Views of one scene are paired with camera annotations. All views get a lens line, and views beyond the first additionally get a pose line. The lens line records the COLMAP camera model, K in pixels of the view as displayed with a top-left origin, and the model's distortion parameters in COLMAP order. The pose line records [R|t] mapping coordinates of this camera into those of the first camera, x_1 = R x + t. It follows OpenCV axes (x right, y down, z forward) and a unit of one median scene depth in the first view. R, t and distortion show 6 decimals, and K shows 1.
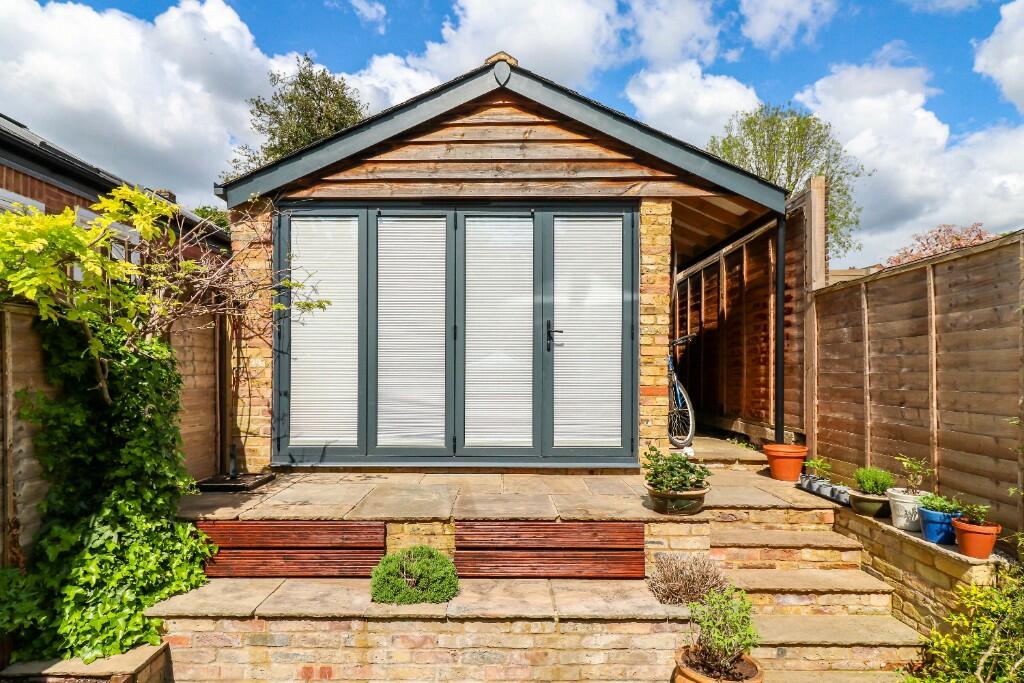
lens RADIAL K [[550.0, 0, 503.7], [0, 550.0, 375.5], [0, 0, 1]] dist [-0.012223, -0.008927]
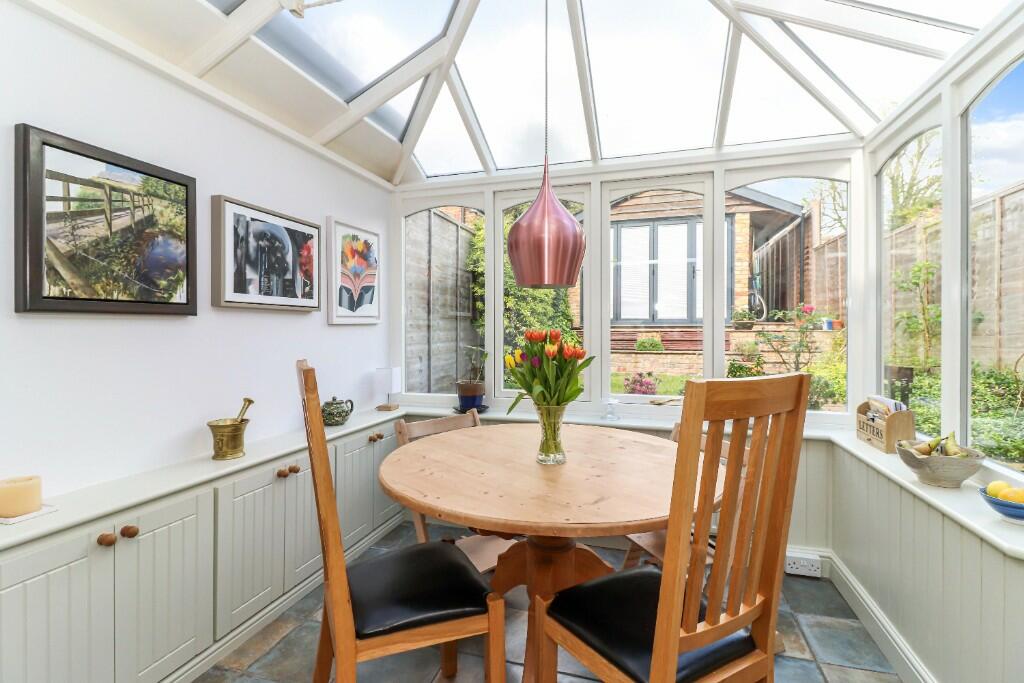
lens RADIAL K [[480.0, 0, 506.6], [0, 480.0, 329.3], [0, 0, 1]] dist [0.018849, -0.010424]
pose [[0.960132, -0.001148, -0.279544, -0.118367], [0.000078, 0.999993, -0.003837, 0.188950], [0.279547, 0.003662, 0.960125, -1.279567]]
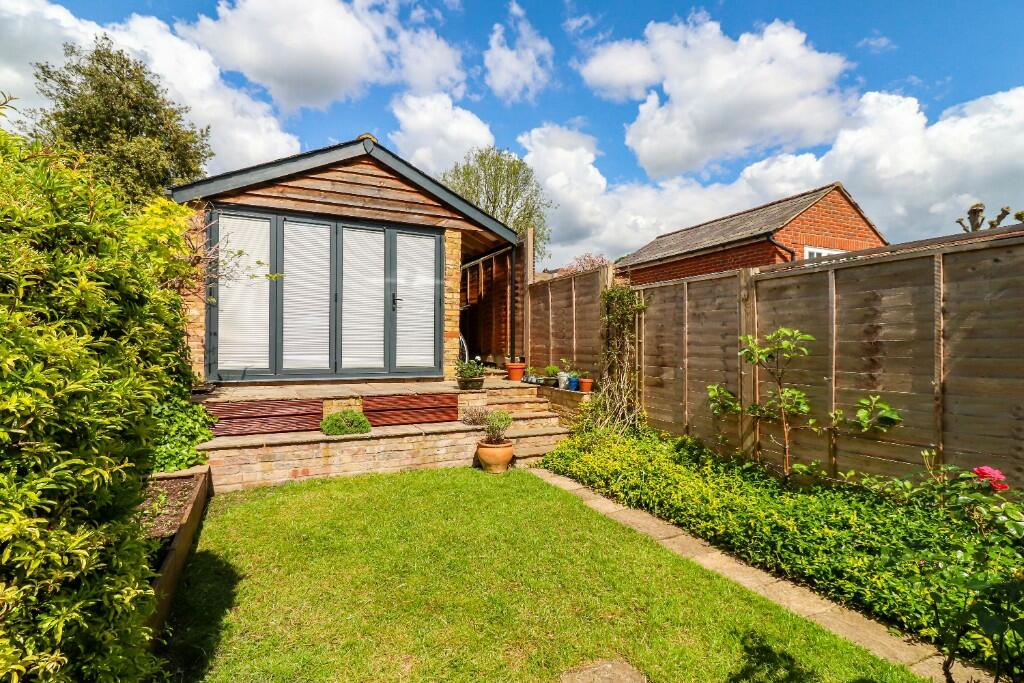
lens RADIAL K [[480.0, 0, 495.2], [0, 480.0, 341.5], [0, 0, 1]] dist [0.018849, -0.010424]
pose [[0.901471, 0.005613, 0.432804, -0.282250], [-0.001652, 0.999953, -0.009529, 0.065224], [-0.432837, 0.007875, 0.901438, -0.491689]]
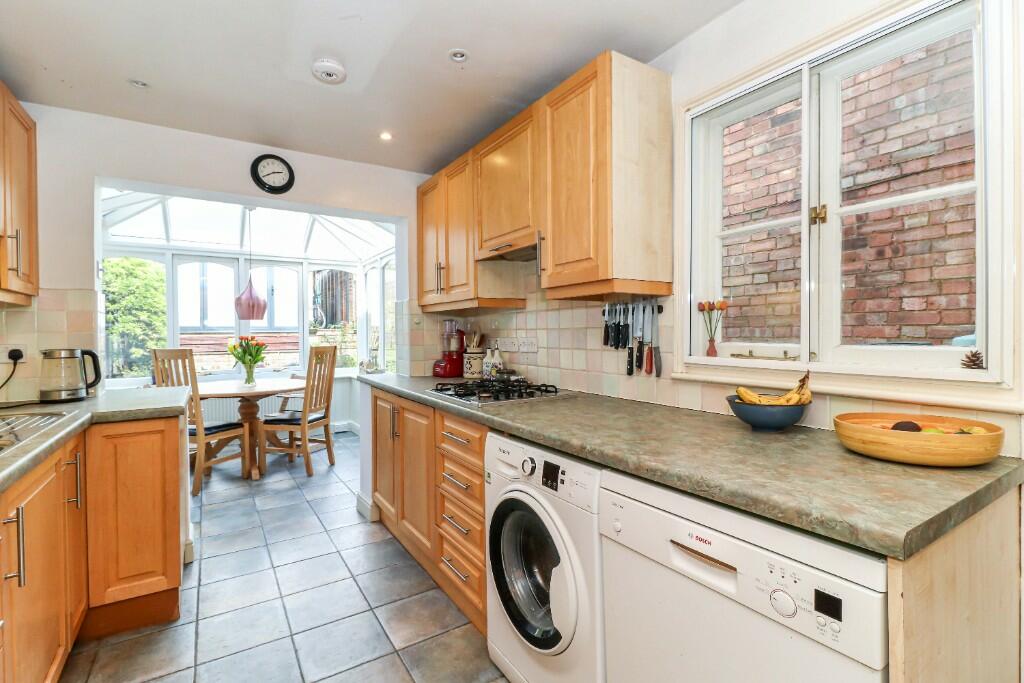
lens RADIAL K [[480.0, 0, 508.4], [0, 480.0, 334.9], [0, 0, 1]] dist [0.018849, -0.010424]
pose [[0.839342, -0.012001, 0.543472, -0.290087], [0.012259, 0.999920, 0.003147, 0.189656], [-0.543466, 0.004021, 0.839422, -2.067791]]
